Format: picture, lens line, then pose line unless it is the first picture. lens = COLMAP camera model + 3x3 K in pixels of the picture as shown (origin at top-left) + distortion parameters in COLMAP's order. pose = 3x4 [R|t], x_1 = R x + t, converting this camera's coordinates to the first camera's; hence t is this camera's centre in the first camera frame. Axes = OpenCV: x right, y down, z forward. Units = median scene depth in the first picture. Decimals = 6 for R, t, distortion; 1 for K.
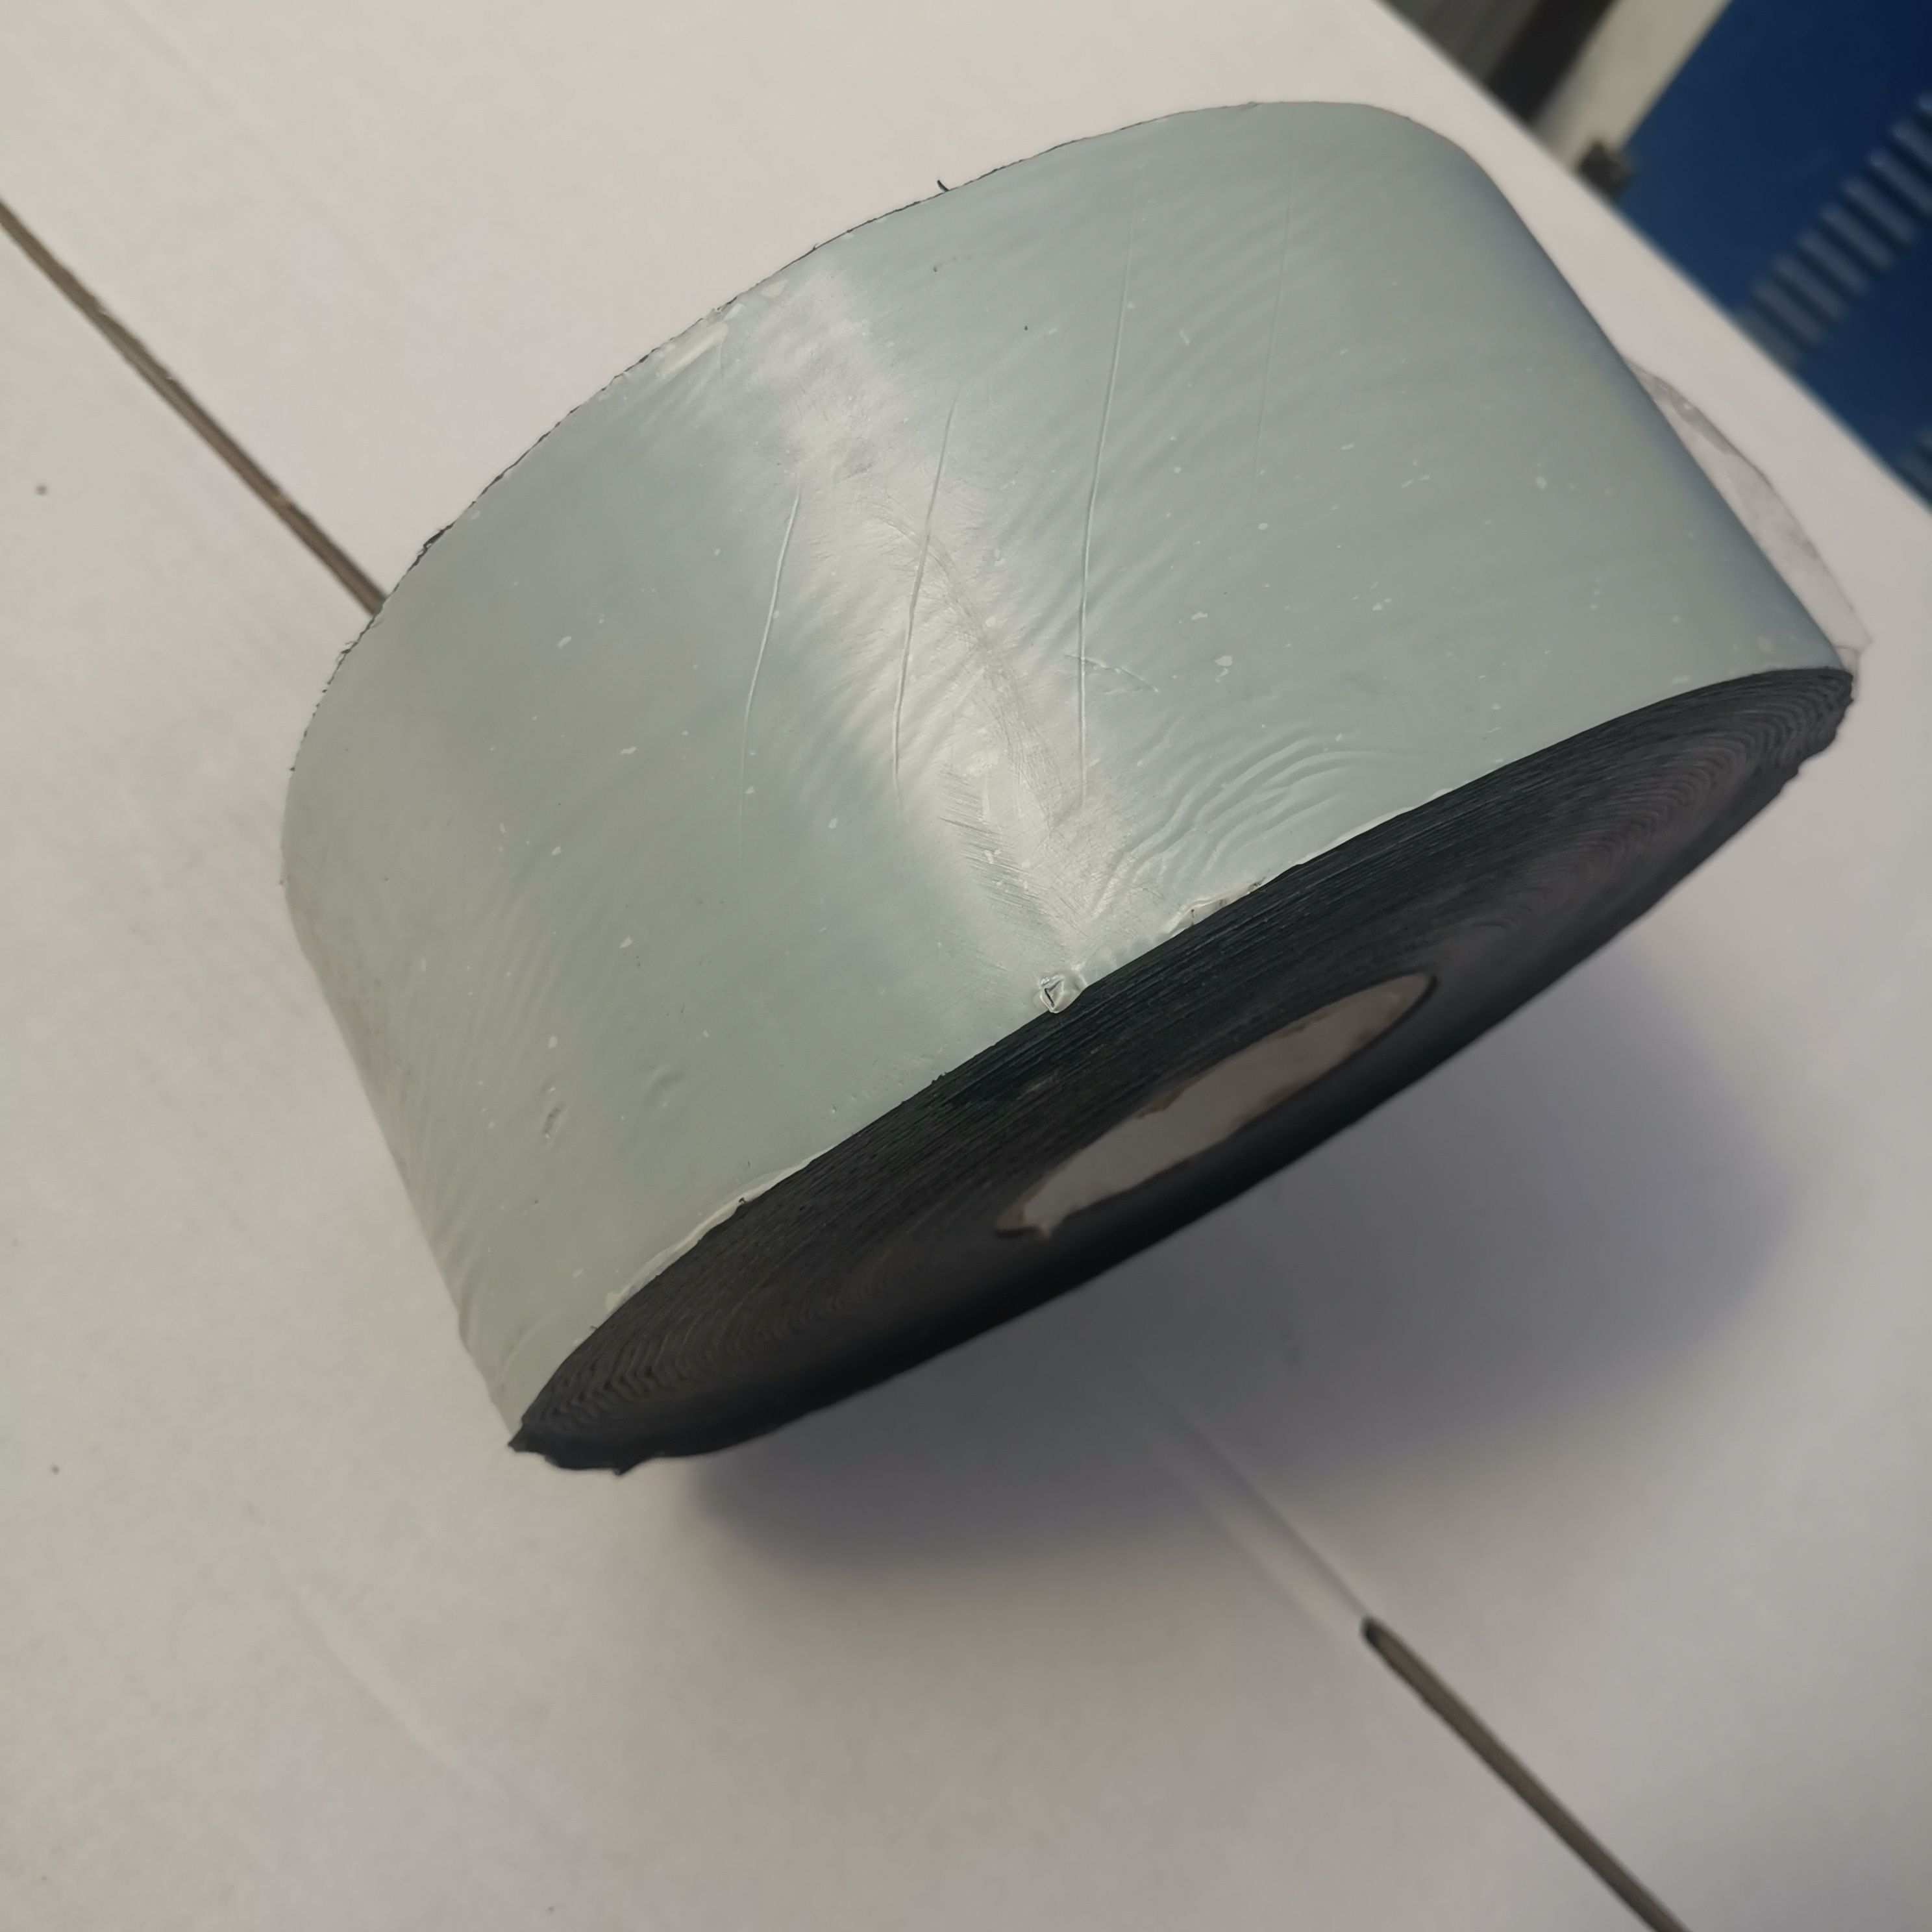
lens RADIAL K [[2167.6, 0, 966.0], [0, 2167.6, 966.0], [0, 0, 1]] dist [0.059006, -0.032615]
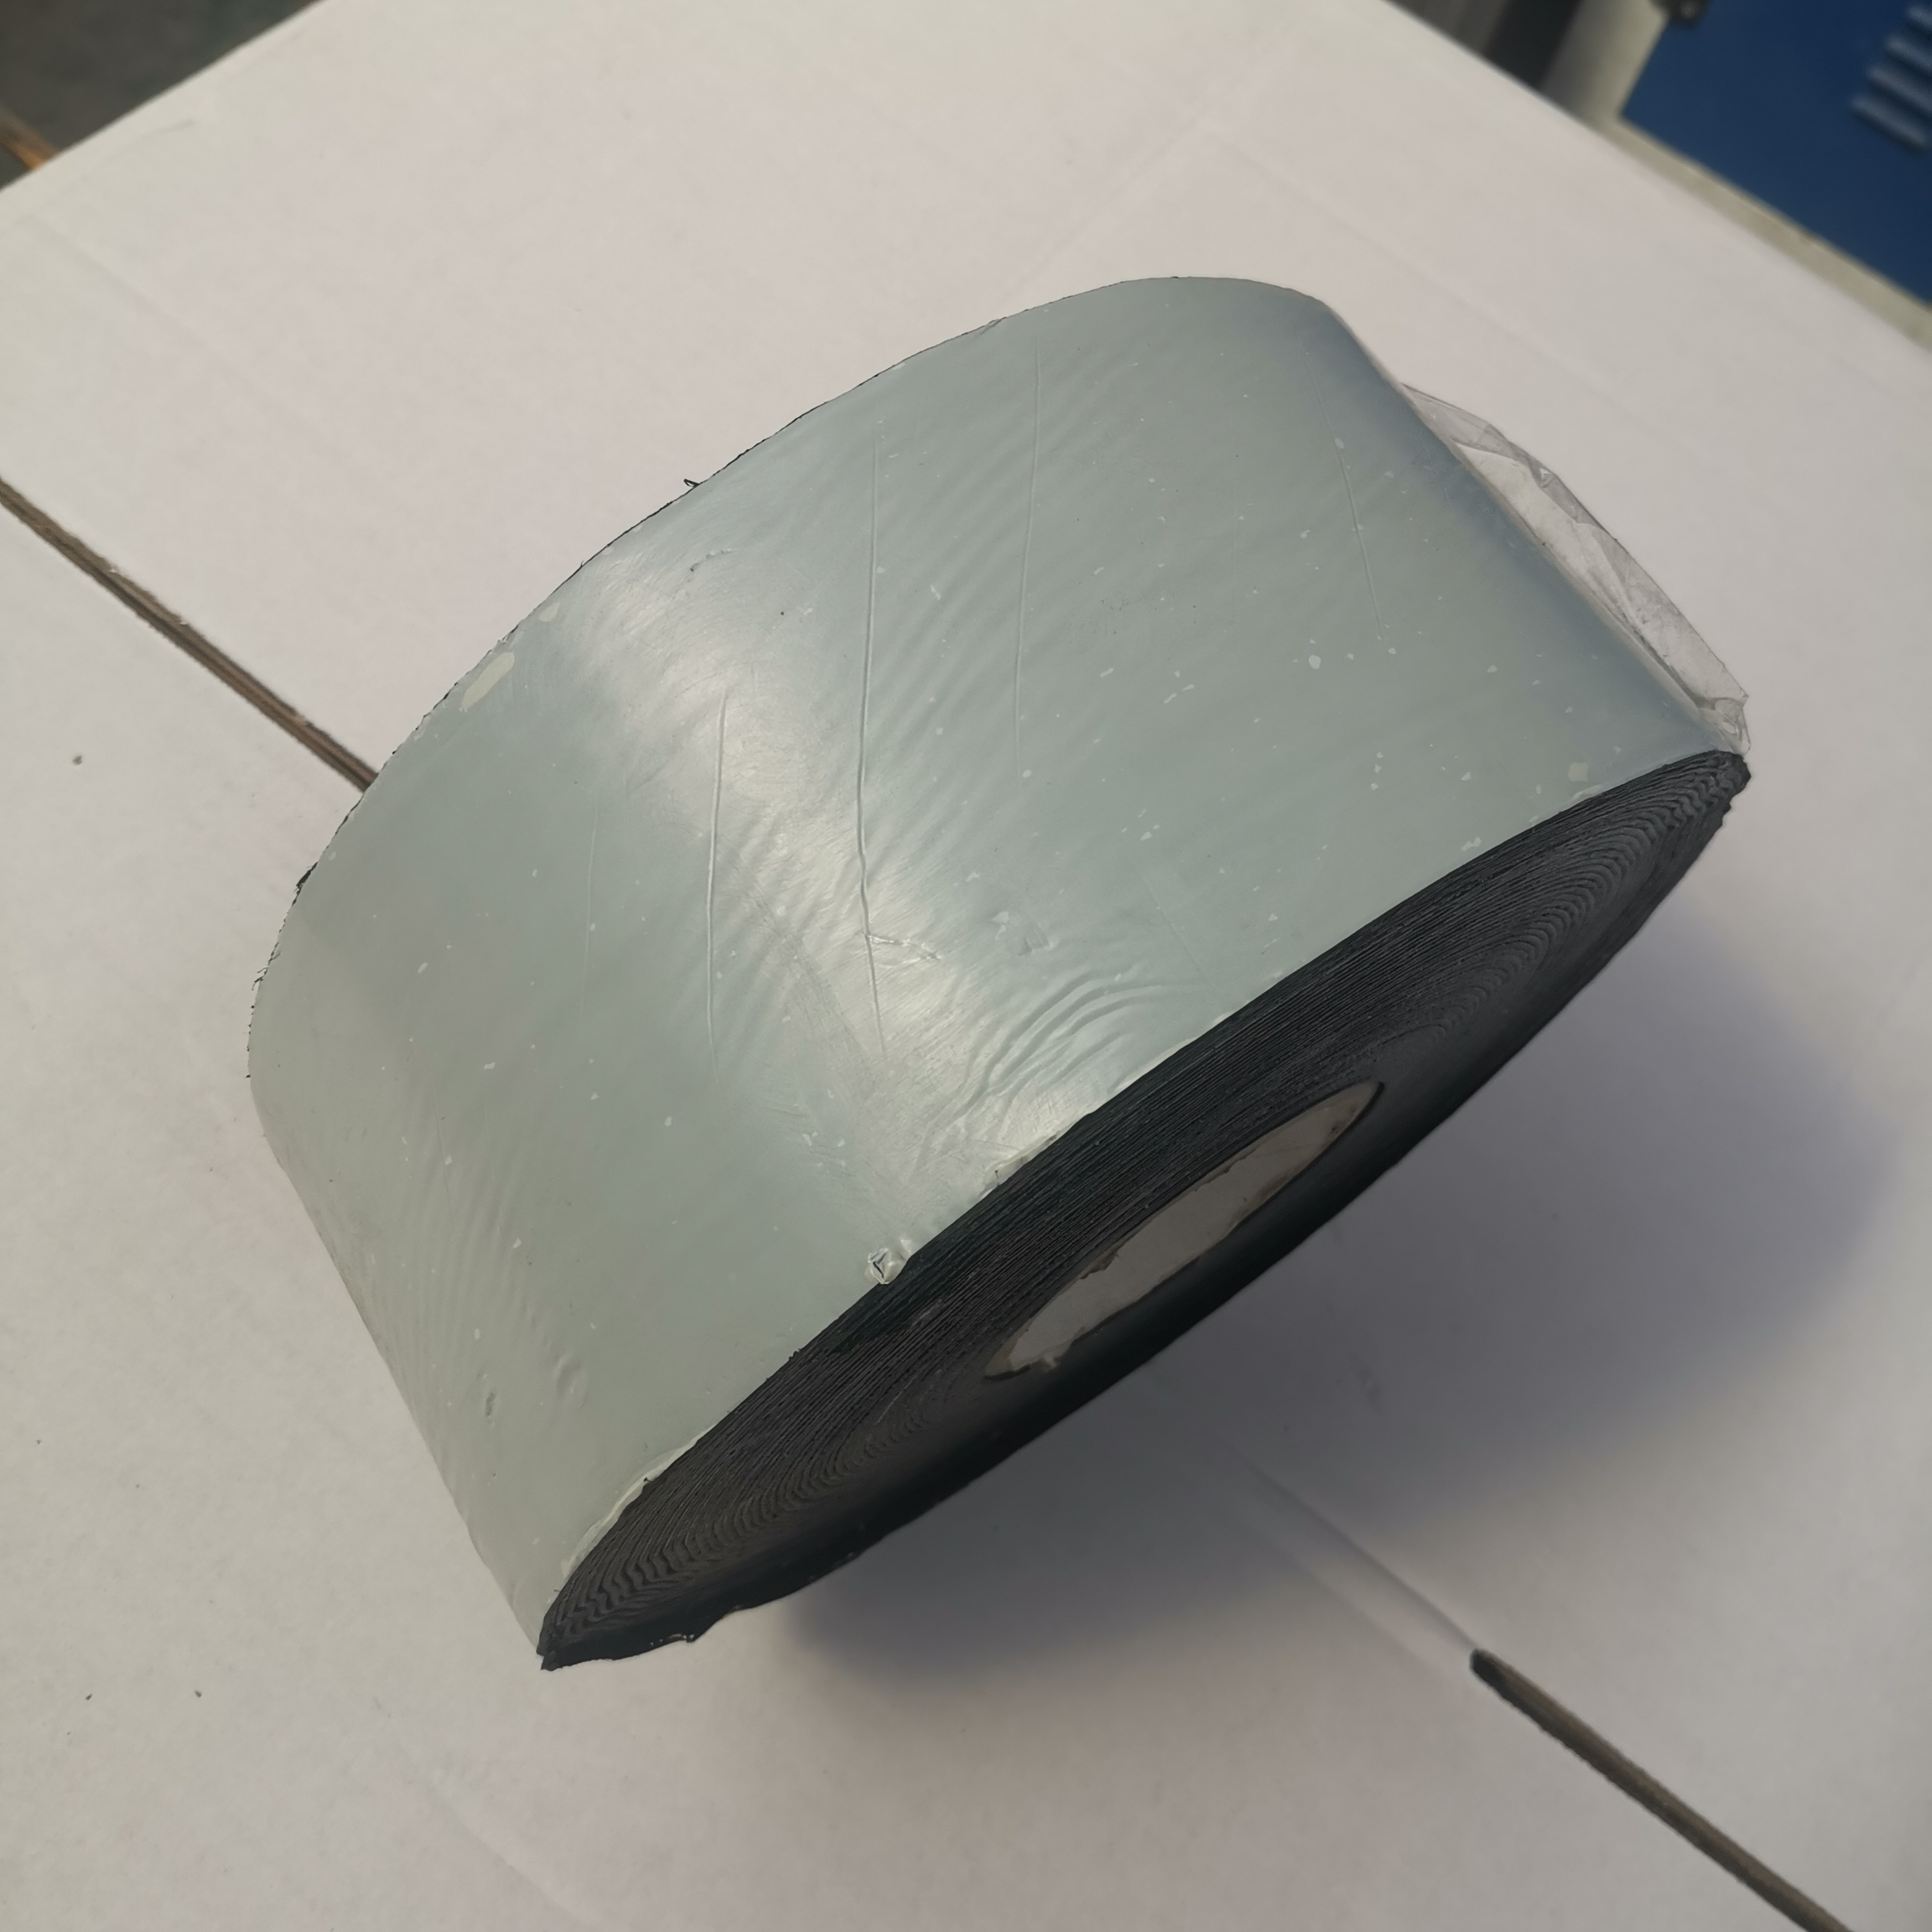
lens RADIAL K [[2167.6, 0, 966.0], [0, 2167.6, 966.0], [0, 0, 1]] dist [0.059006, -0.032615]
pose [[0.979282, -0.154244, -0.131210, 0.217249], [0.160486, 0.986293, 0.038338, -0.148279], [0.123498, -0.058601, 0.990613, -0.025036]]
